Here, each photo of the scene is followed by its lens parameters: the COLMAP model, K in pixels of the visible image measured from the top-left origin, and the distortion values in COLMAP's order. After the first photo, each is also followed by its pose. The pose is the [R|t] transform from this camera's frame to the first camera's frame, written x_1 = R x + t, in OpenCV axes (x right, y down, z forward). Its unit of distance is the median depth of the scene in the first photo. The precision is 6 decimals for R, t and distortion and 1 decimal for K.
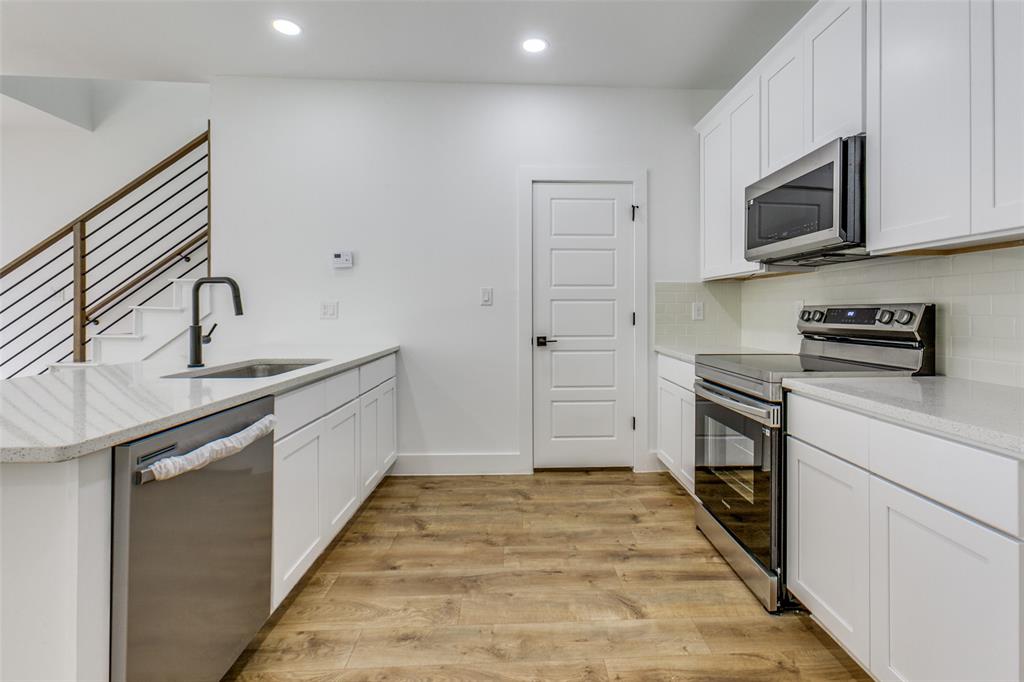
lens RADIAL K [[491.8, 0, 516.6], [0, 491.8, 298.4], [0, 0, 1]] dist [-0.001506, 0.000039]
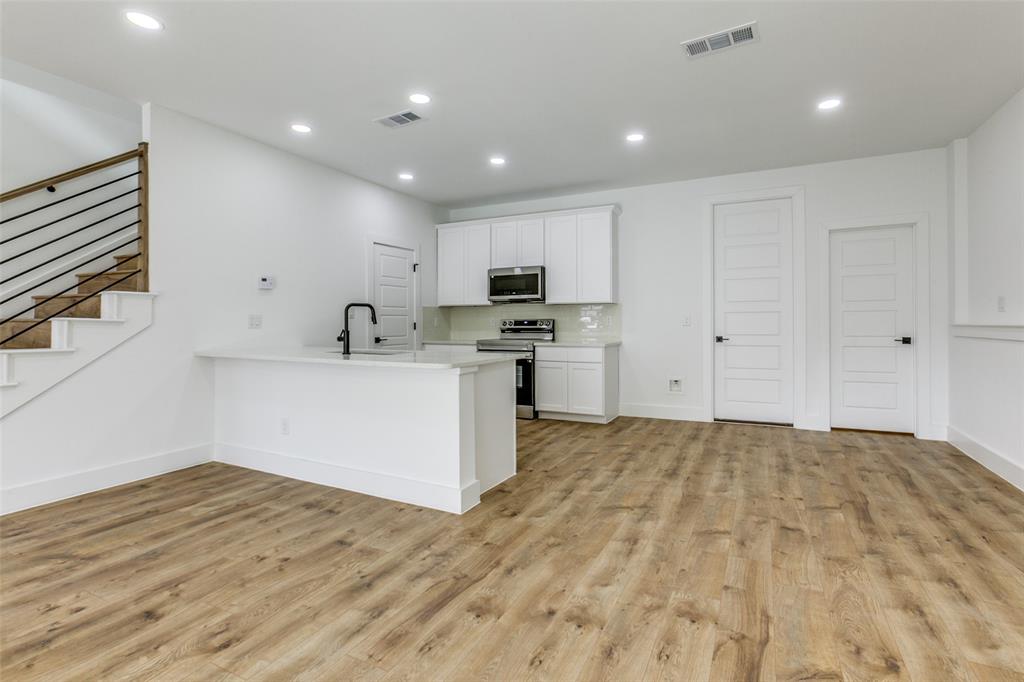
lens RADIAL K [[461.6, 0, 547.0], [0, 461.6, 323.8], [0, 0, 1]] dist [-0.001772, 0.000294]
pose [[0.448698, -0.005832, 0.893664, -1.444227], [-0.019650, 0.999673, 0.016390, -0.006007], [-0.893467, -0.024915, 0.448437, -0.273815]]
